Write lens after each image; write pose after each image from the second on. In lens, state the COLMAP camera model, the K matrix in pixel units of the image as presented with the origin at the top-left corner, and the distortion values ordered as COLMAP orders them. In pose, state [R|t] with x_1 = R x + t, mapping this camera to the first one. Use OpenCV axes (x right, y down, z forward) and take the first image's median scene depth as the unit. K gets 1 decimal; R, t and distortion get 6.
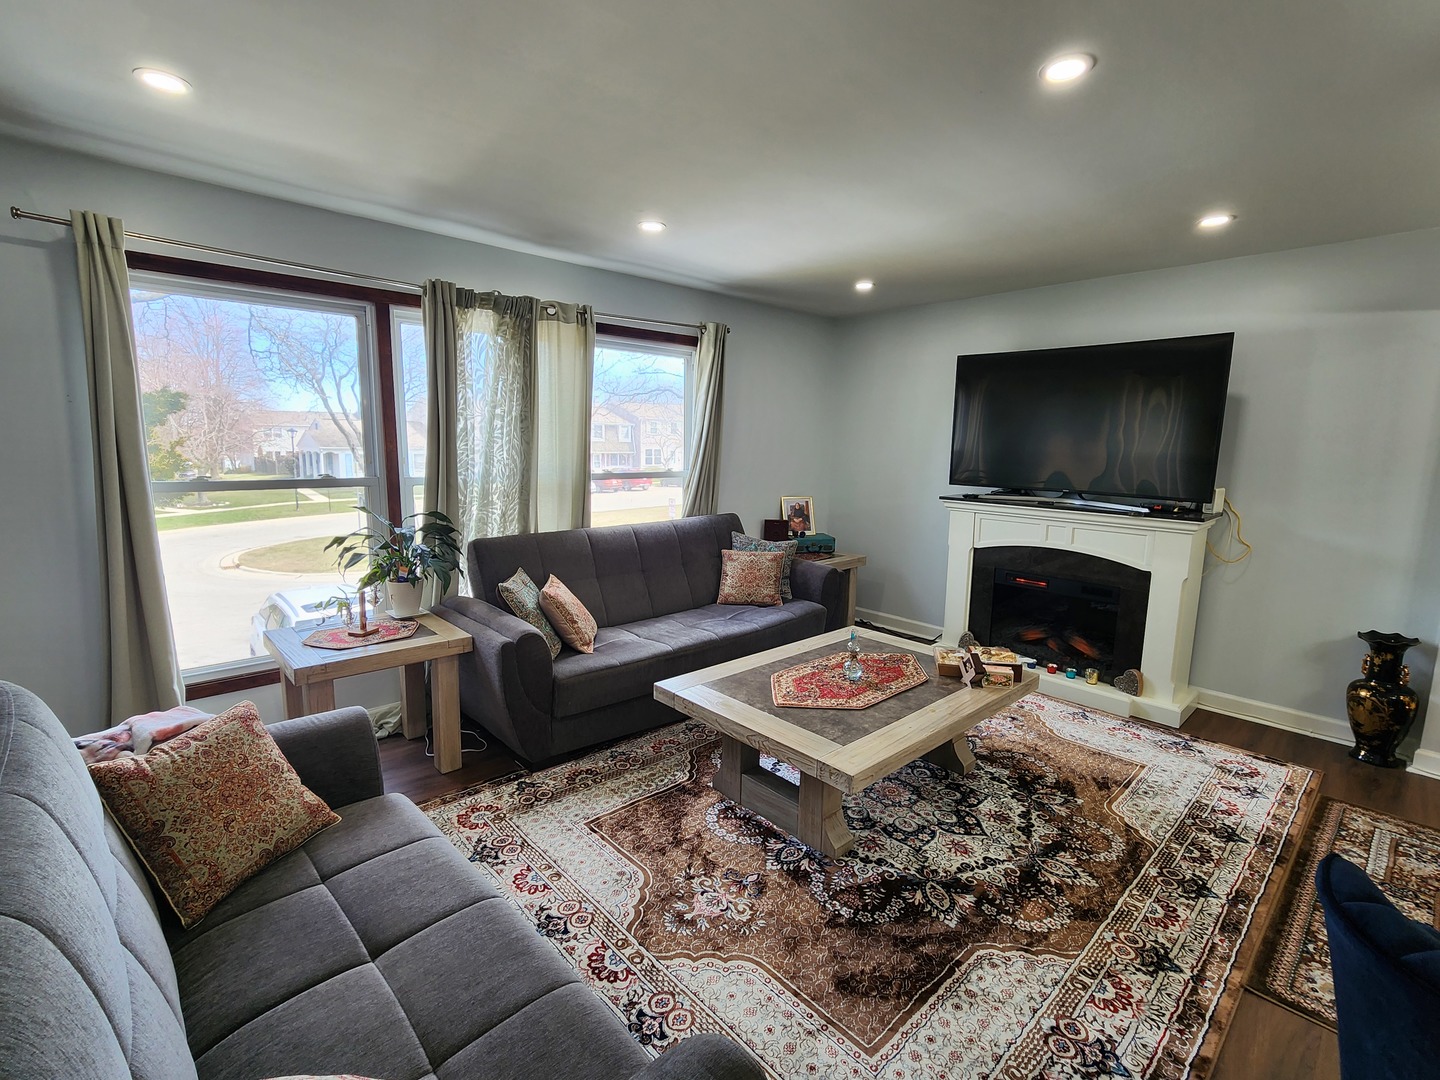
lens RADIAL K [[669.0, 0, 727.5], [0, 669.0, 543.2], [0, 0, 1]] dist [0.000562, -0.000312]
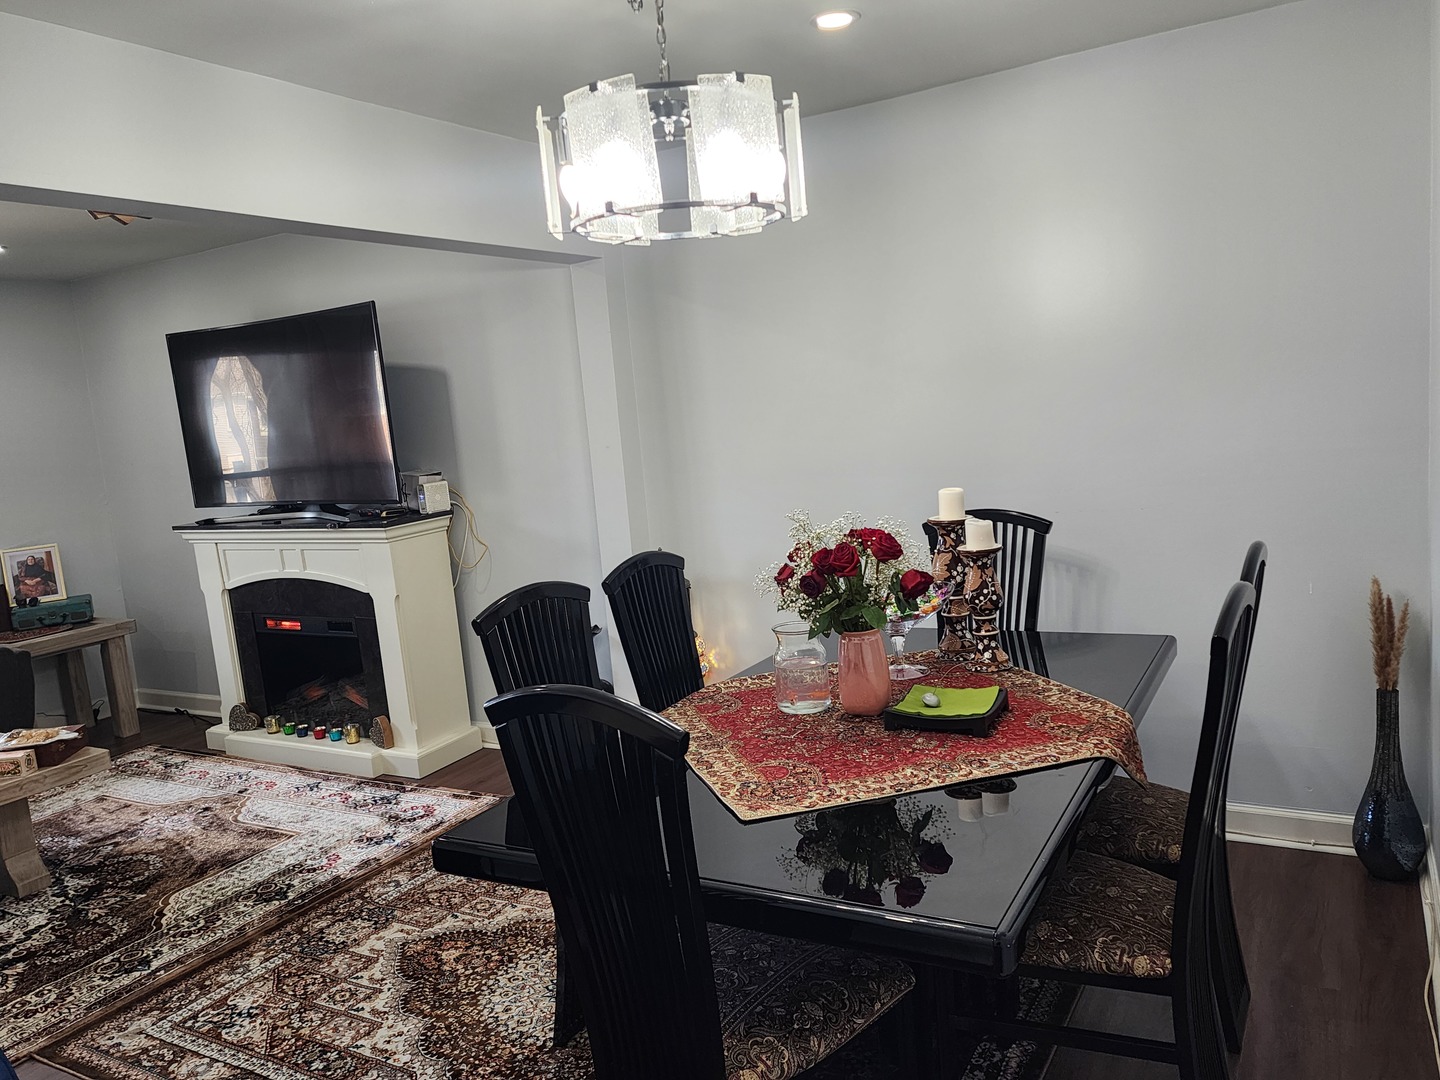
lens RADIAL K [[1063.8, 0, 751.3], [0, 1063.8, 543.6], [0, 0, 1]] dist [-0.001401, -0.003956]
pose [[0.943627, -0.135133, 0.302172, 0.757111], [0.144282, 0.989504, -0.008055, 0.066488], [-0.297912, 0.051199, 0.953219, -0.400510]]
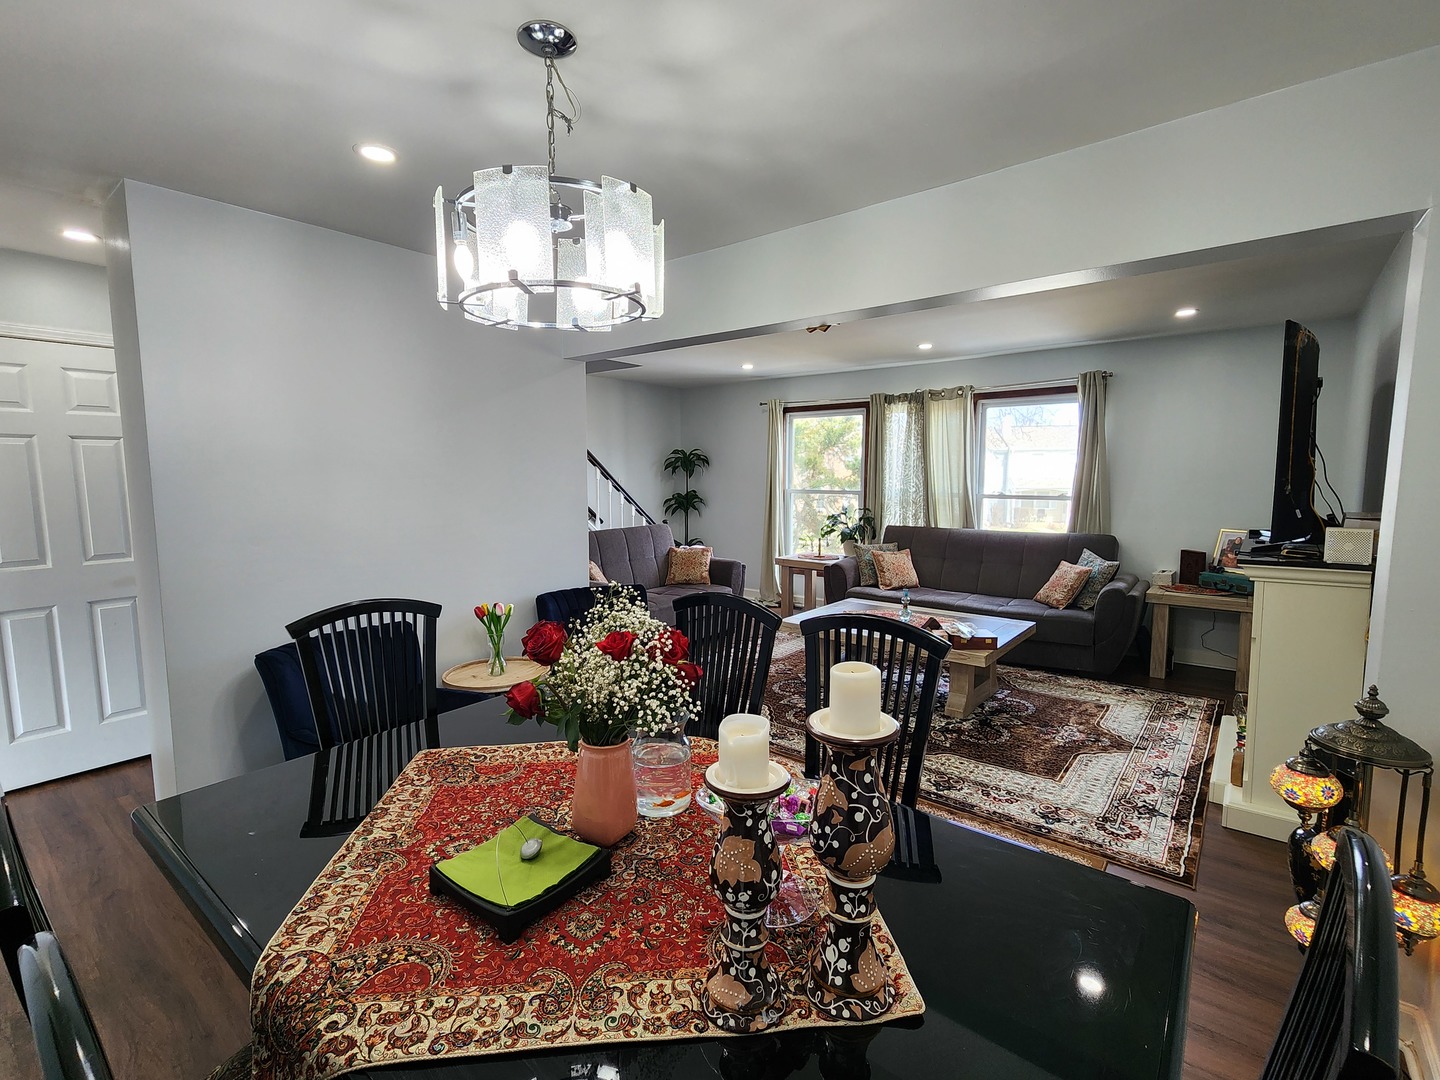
lens RADIAL K [[669.0, 0, 727.5], [0, 669.0, 543.2], [0, 0, 1]] dist [0.000562, -0.000312]
pose [[0.152258, 0.097012, -0.983568, 1.436646], [-0.147813, 0.986214, 0.074392, -0.028516], [0.977225, 0.134057, 0.164498, 0.269841]]
